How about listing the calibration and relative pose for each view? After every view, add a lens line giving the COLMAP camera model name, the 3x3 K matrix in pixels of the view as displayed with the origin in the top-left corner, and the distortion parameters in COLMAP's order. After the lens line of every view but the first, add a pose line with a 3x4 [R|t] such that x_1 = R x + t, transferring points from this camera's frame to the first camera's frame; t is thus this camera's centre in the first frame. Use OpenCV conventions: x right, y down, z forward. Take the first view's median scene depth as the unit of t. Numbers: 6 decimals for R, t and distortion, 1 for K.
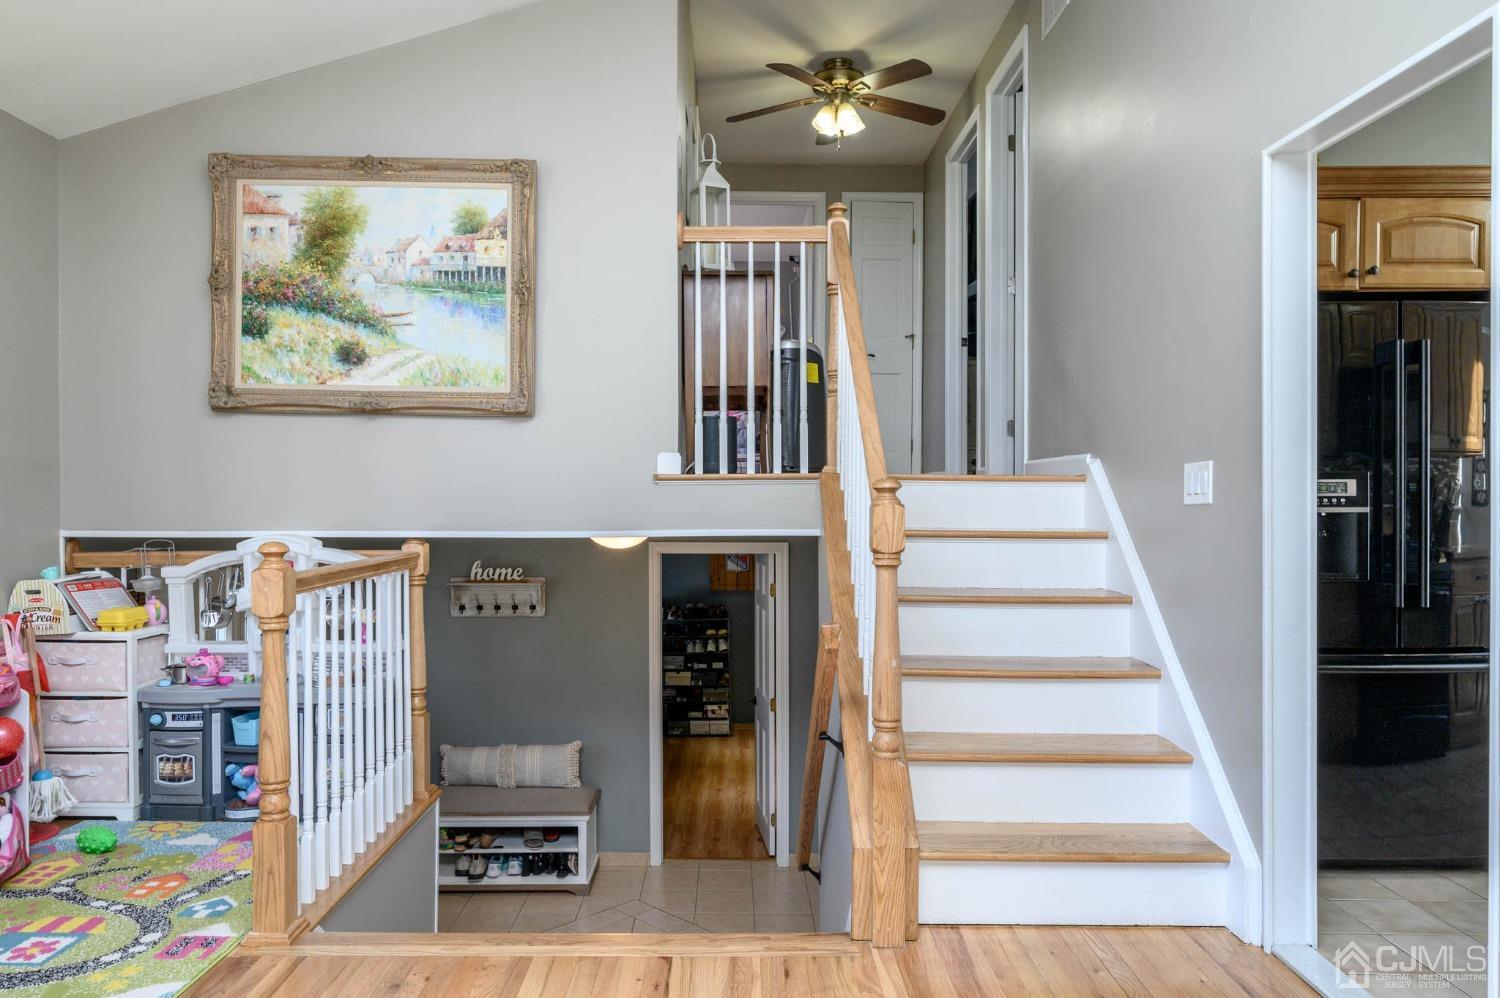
lens RADIAL K [[1032.1, 0, 750.0], [0, 1032.1, 499.0], [0, 0, 1]] dist [-0.006451, -0.000267]
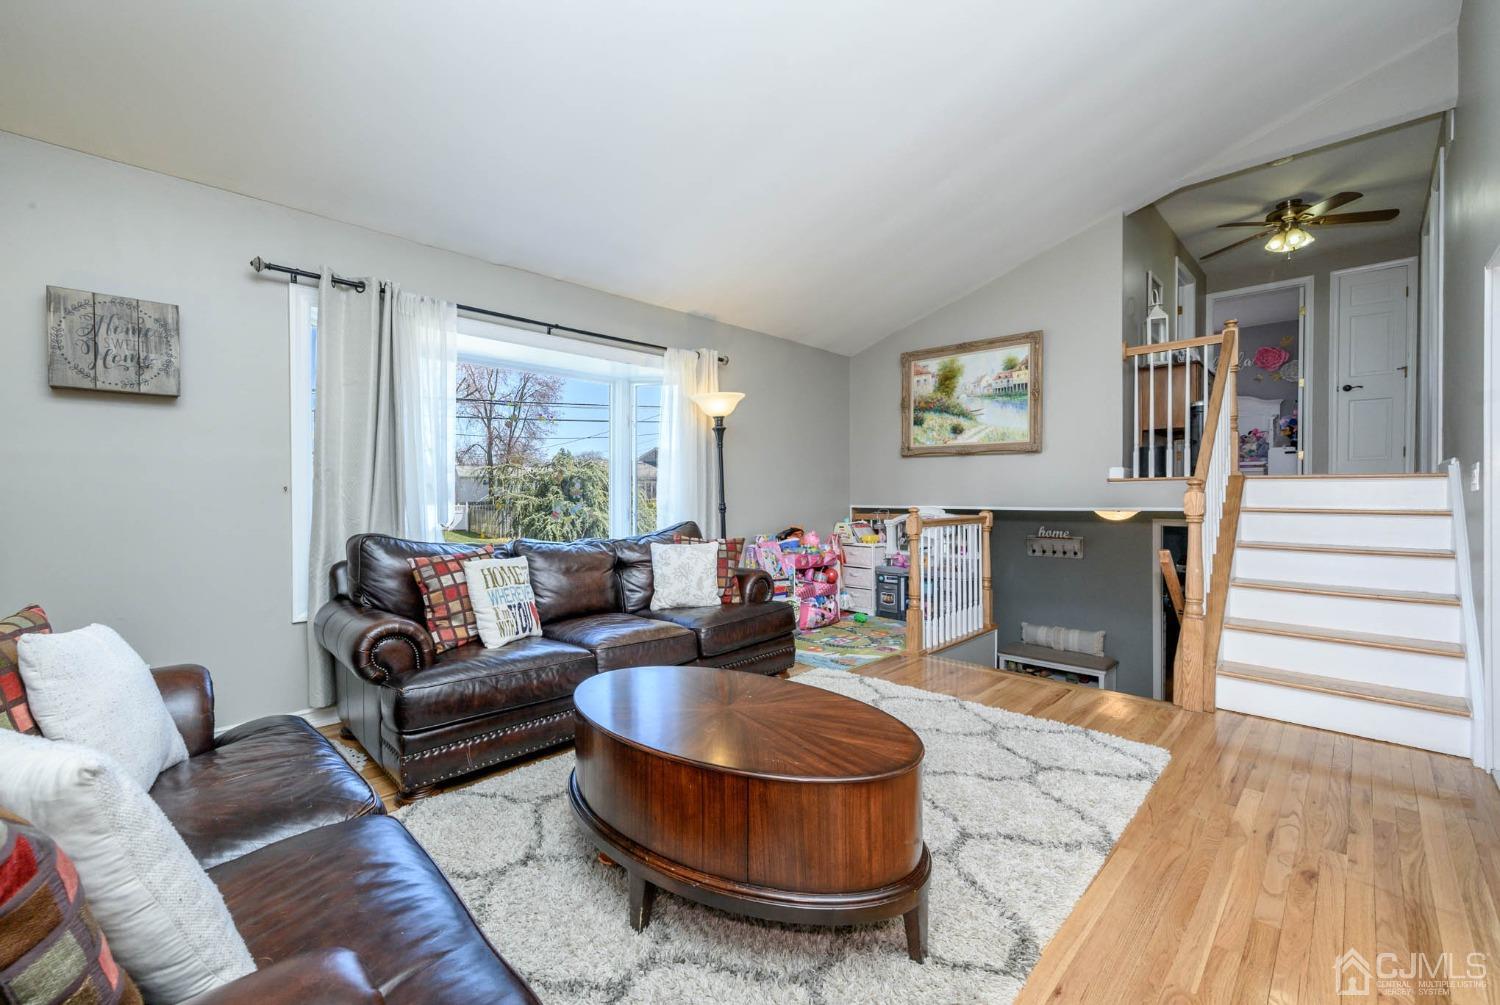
lens RADIAL K [[622.1, 0, 713.9], [0, 622.1, 503.4], [0, 0, 1]] dist [0.000314, 0.000037]
pose [[0.681846, 0.006999, -0.731462, 0.262299], [0.000462, 0.999950, 0.009998, 0.010808], [0.731496, -0.007155, 0.681808, -0.349747]]
